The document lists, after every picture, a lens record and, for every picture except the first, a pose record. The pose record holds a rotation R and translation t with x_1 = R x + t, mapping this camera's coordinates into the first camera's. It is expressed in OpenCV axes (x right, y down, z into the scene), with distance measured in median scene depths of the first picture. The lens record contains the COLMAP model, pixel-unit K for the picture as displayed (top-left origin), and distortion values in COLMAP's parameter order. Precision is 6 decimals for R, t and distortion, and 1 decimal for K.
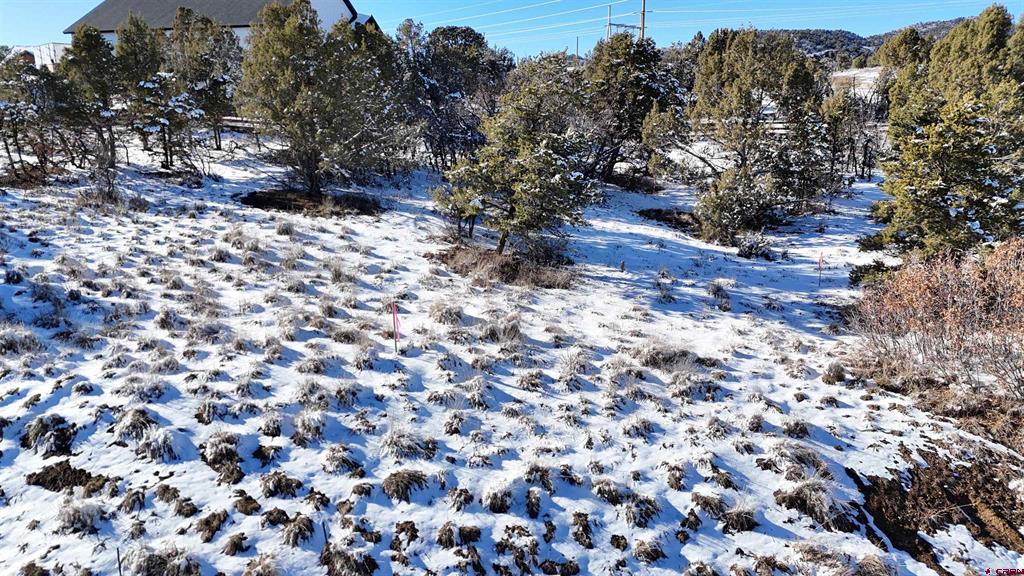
lens RADIAL K [[748.4, 0, 512.0], [0, 748.4, 288.0], [0, 0, 1]] dist [0.087231, -0.079432]
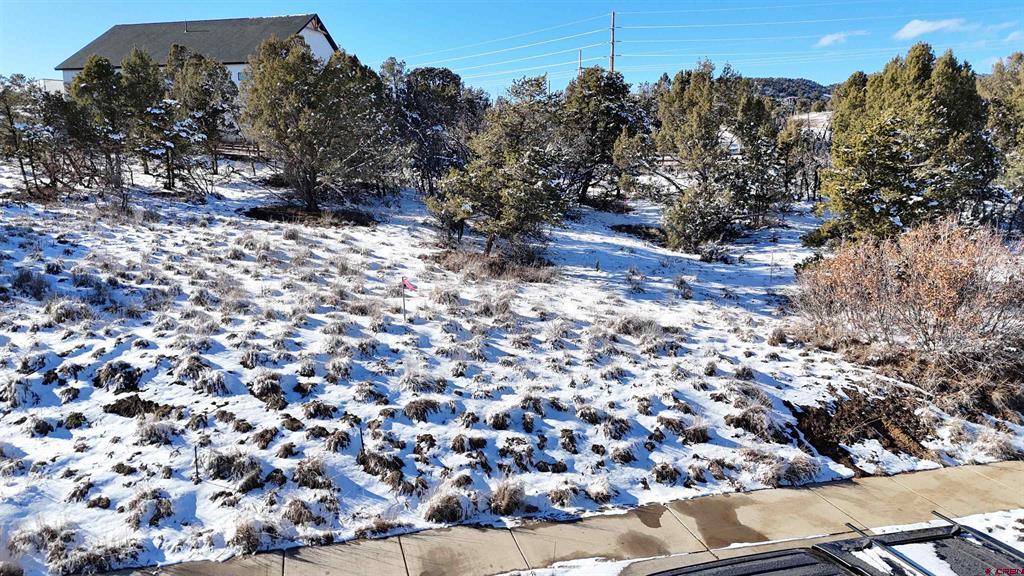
lens RADIAL K [[748.6, 0, 512.0], [0, 748.6, 288.0], [0, 0, 1]] dist [0.102193, -0.127943]
pose [[0.999357, -0.003999, 0.035645, -0.033343], [0.005975, 0.998440, -0.055512, 0.111157], [-0.035367, 0.055690, 0.997822, -0.185059]]
